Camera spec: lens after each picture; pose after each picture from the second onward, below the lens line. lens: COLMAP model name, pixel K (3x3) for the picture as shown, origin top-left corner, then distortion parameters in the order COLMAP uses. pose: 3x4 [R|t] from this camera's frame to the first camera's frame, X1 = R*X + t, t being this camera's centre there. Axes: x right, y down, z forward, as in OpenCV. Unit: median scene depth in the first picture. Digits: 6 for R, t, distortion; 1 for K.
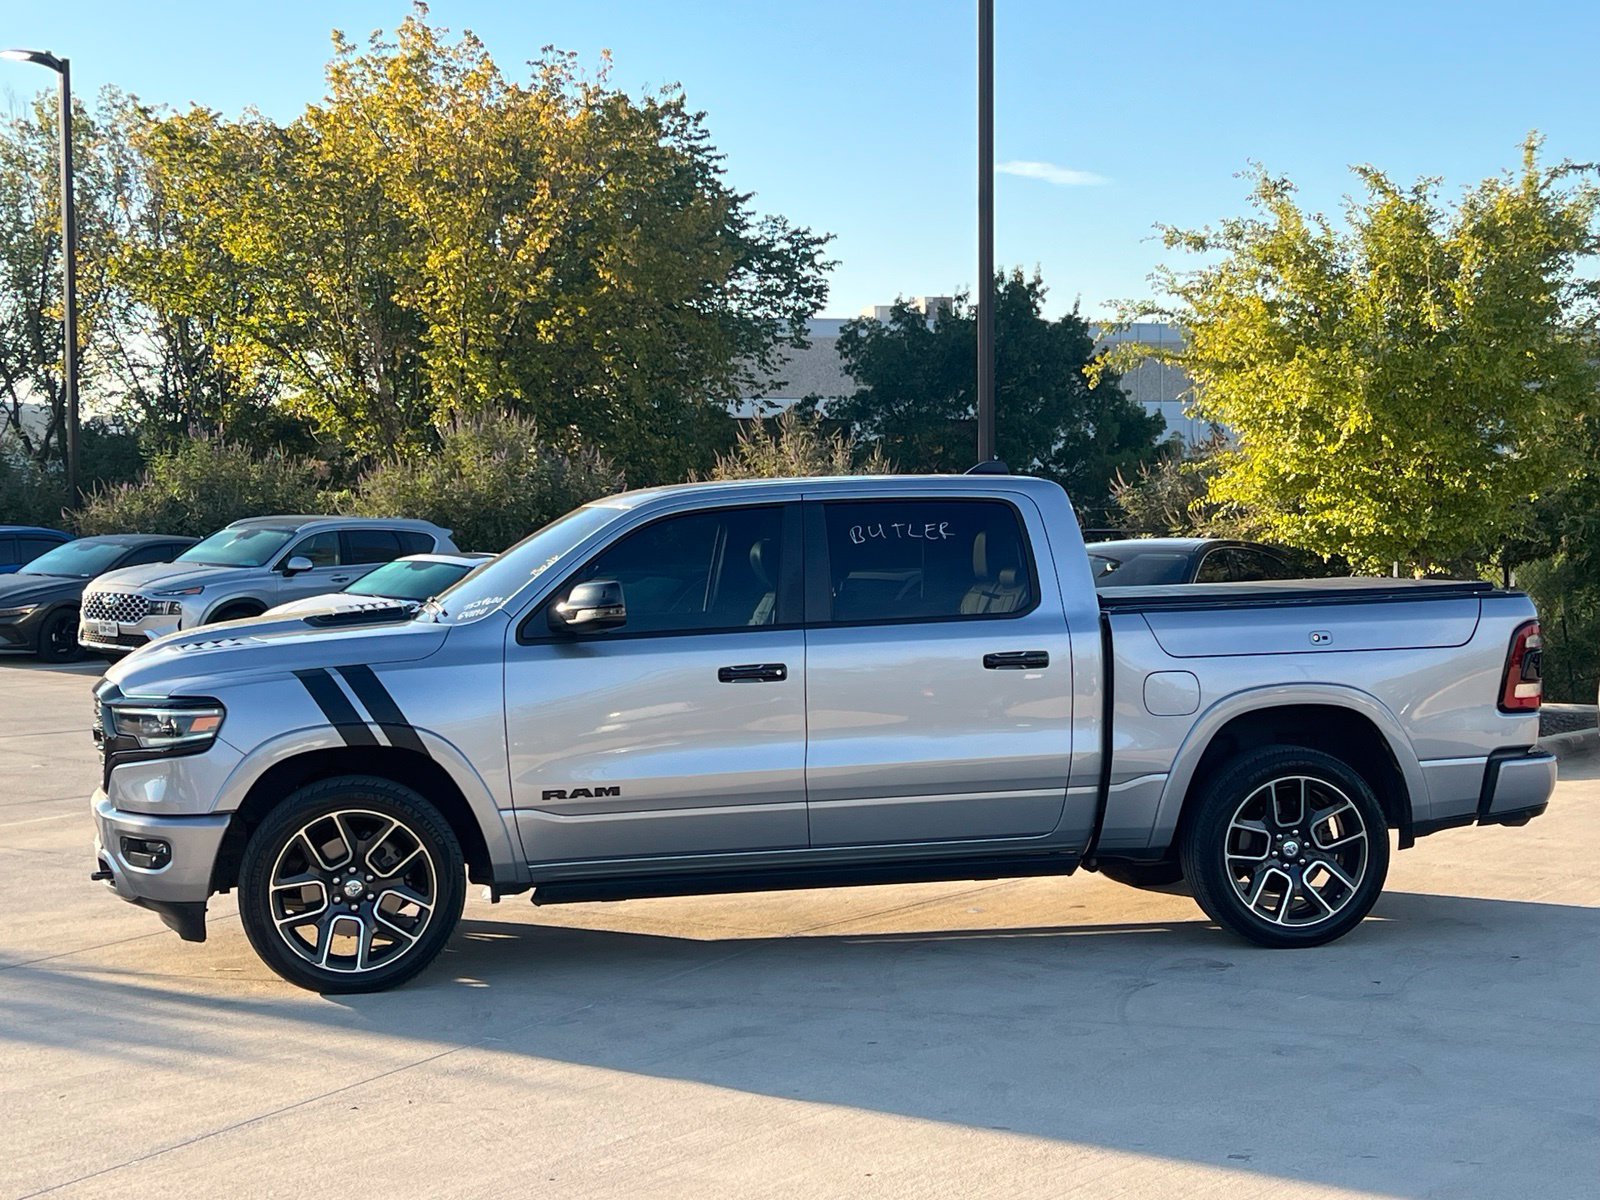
lens RADIAL K [[2388.7, 0, 815.7], [0, 2388.7, 595.5], [0, 0, 1]] dist [0.174495, 0.000000]
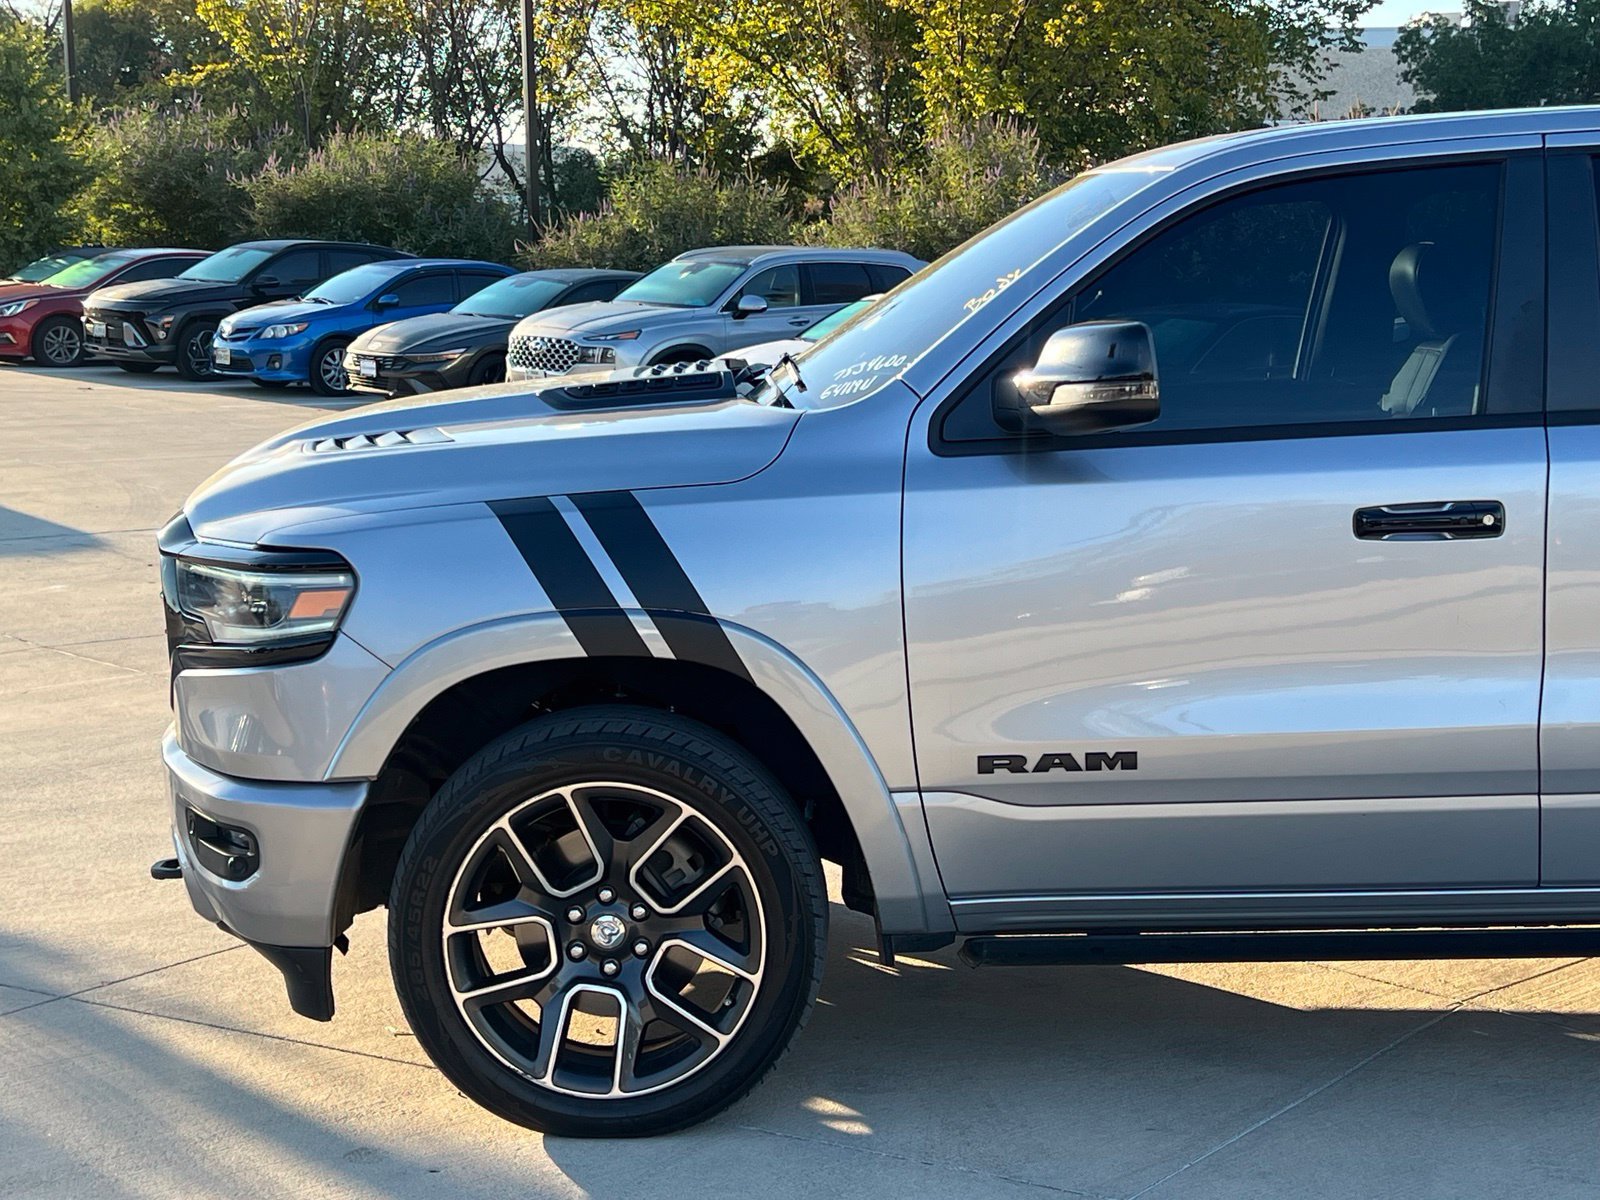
lens RADIAL K [[2399.8, 0, 802.5], [0, 2399.8, 608.2], [0, 0, 1]] dist [0.107867, 0.000000]
pose [[0.976689, 0.029480, -0.212627, -0.040879], [-0.005737, 0.993756, 0.111431, -0.002328], [0.214584, -0.107614, 0.970759, 0.464858]]
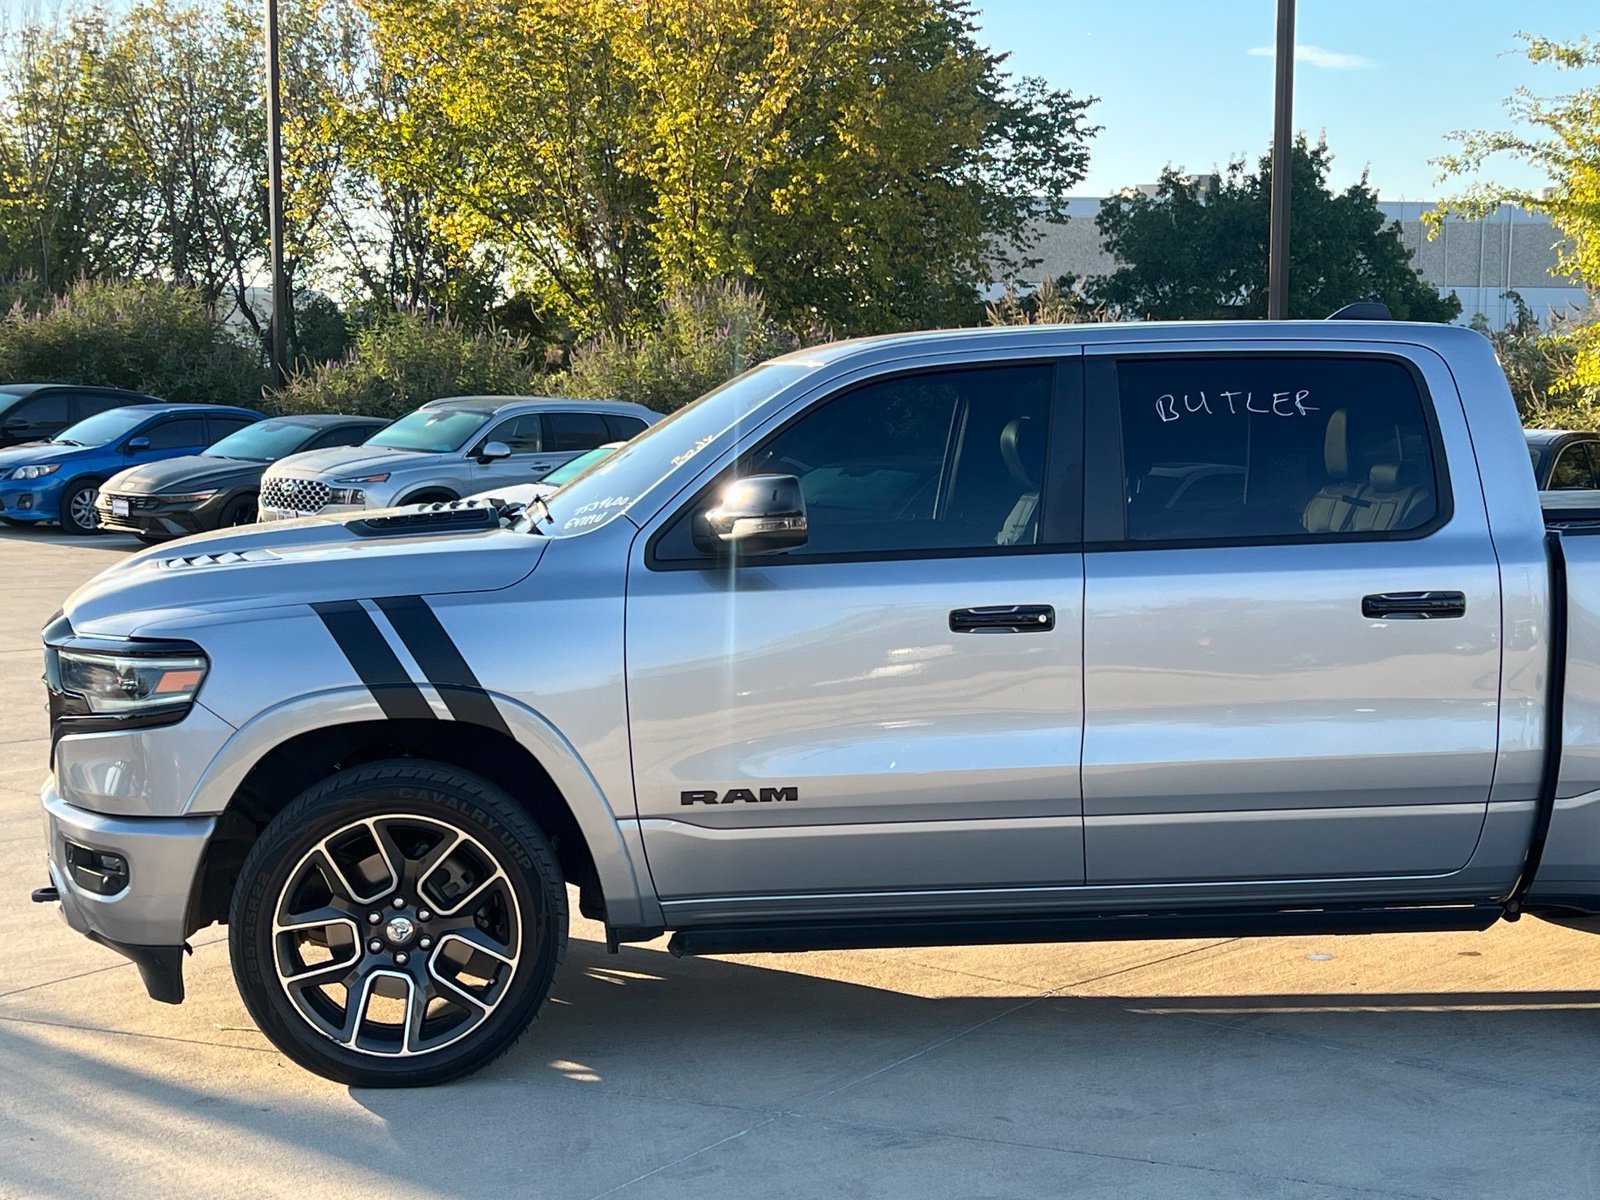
lens RADIAL K [[2399.8, 0, 826.3], [0, 2399.8, 600.0], [0, 0, 1]] dist [0.107867, 0.000000]
pose [[0.995067, 0.018460, -0.097471, -0.009466], [-0.013919, 0.998795, 0.047063, -0.002595], [0.098222, -0.045474, 0.994125, 0.310864]]
